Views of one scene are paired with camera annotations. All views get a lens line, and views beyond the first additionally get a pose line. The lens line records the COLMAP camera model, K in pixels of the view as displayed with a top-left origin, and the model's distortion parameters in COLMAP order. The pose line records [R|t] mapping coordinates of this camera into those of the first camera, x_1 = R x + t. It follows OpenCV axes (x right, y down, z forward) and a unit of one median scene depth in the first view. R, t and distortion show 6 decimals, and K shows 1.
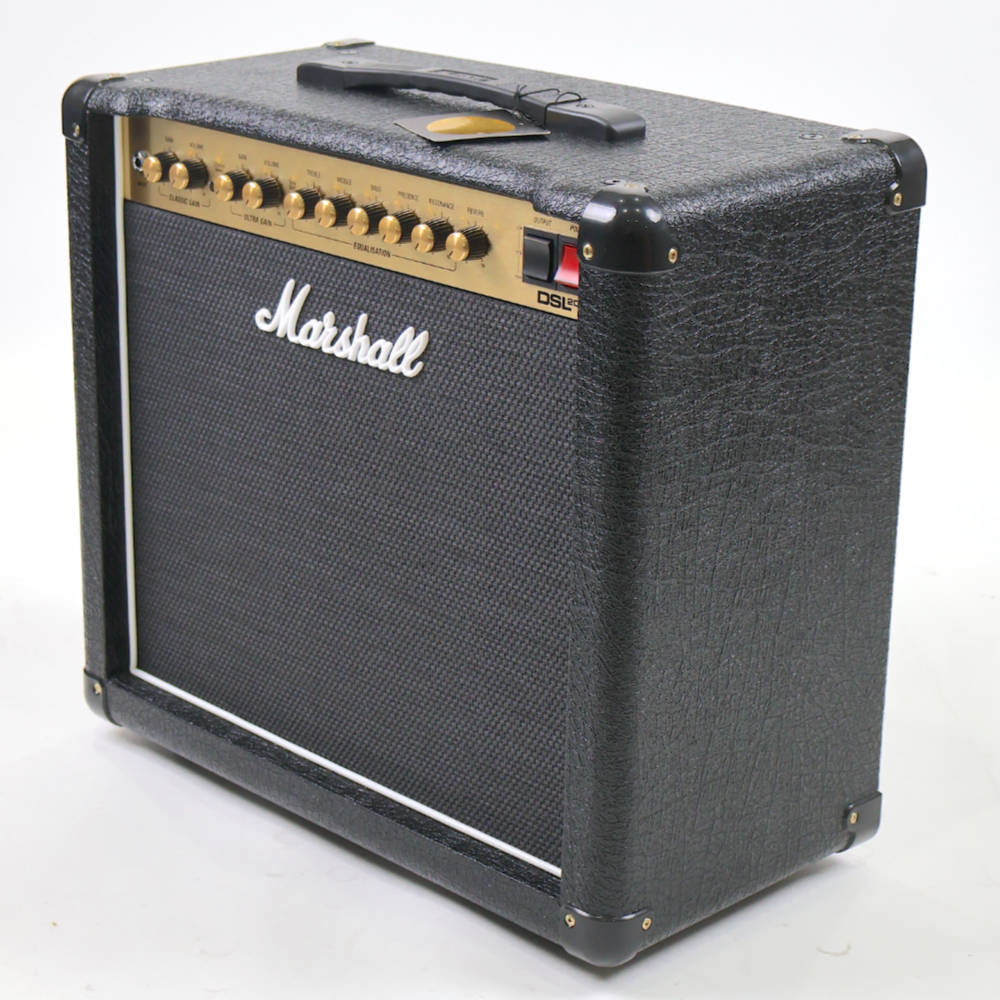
lens RADIAL K [[2554.4, 0, 500.0], [0, 2554.4, 500.0], [0, 0, 1]] dist [0.111579, 0.375891]
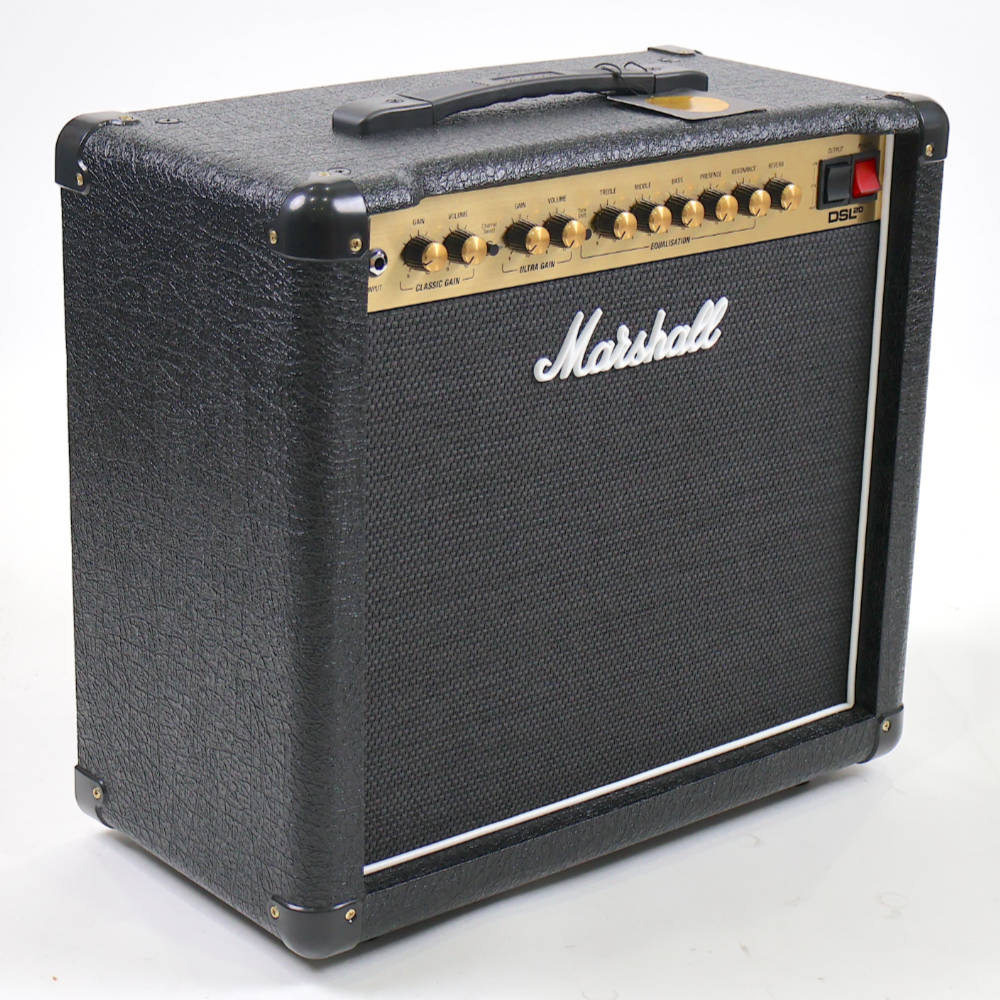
lens RADIAL K [[2554.4, 0, 500.0], [0, 2554.4, 500.0], [0, 0, 1]] dist [0.111579, 0.375891]
pose [[0.108686, -0.349097, 0.930763, -1.010425], [0.295262, 0.905391, 0.305103, -0.327298], [-0.949214, 0.241658, 0.201478, 0.872785]]
